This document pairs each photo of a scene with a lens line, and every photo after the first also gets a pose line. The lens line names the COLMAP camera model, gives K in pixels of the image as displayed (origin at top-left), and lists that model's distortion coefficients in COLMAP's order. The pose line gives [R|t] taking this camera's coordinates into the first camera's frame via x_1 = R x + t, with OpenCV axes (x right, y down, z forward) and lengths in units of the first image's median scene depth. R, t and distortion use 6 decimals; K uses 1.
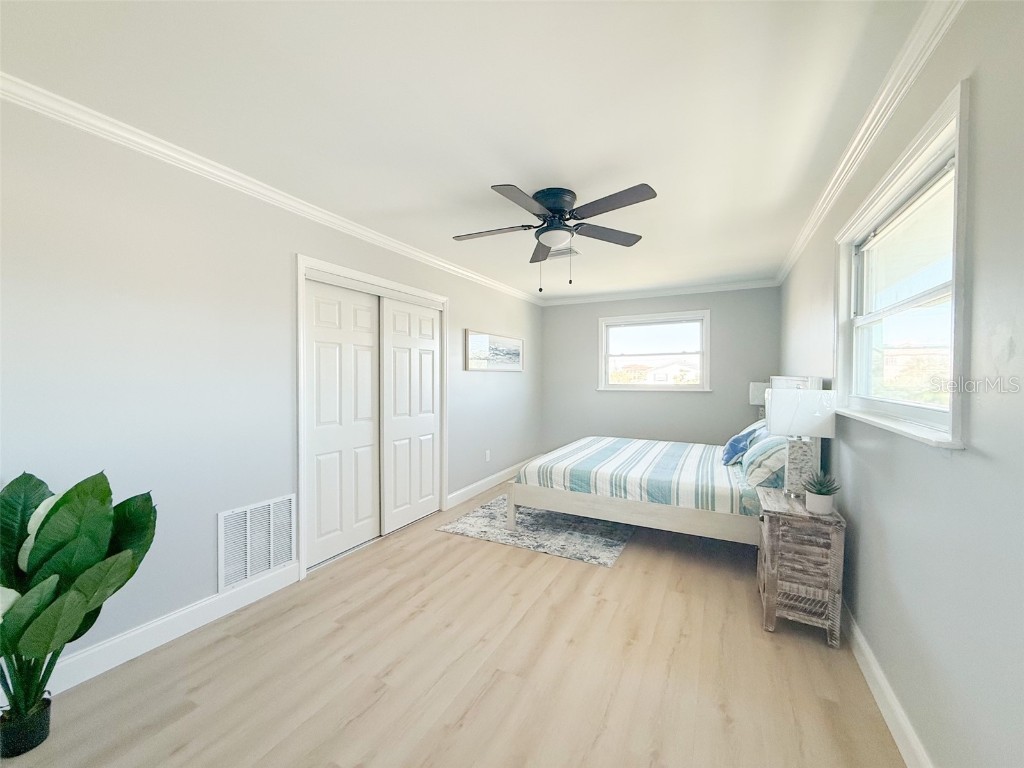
lens RADIAL K [[405.1, 0, 512.0], [0, 405.1, 384.0], [0, 0, 1]] dist [-0.001389, 0.000002]
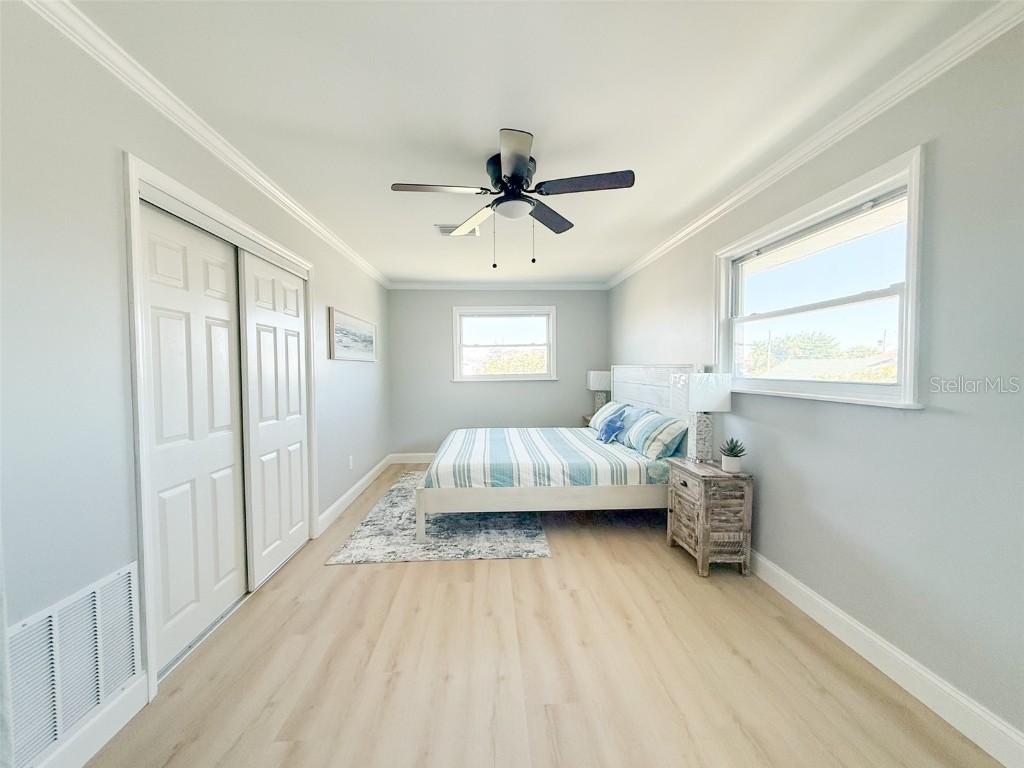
lens RADIAL K [[405.1, 0, 512.0], [0, 405.1, 384.0], [0, 0, 1]] dist [-0.001389, 0.000002]
pose [[0.862234, -0.025236, 0.505880, -0.300479], [0.017082, 0.999639, 0.020752, 0.007417], [-0.506221, -0.009252, 0.862354, 0.182398]]
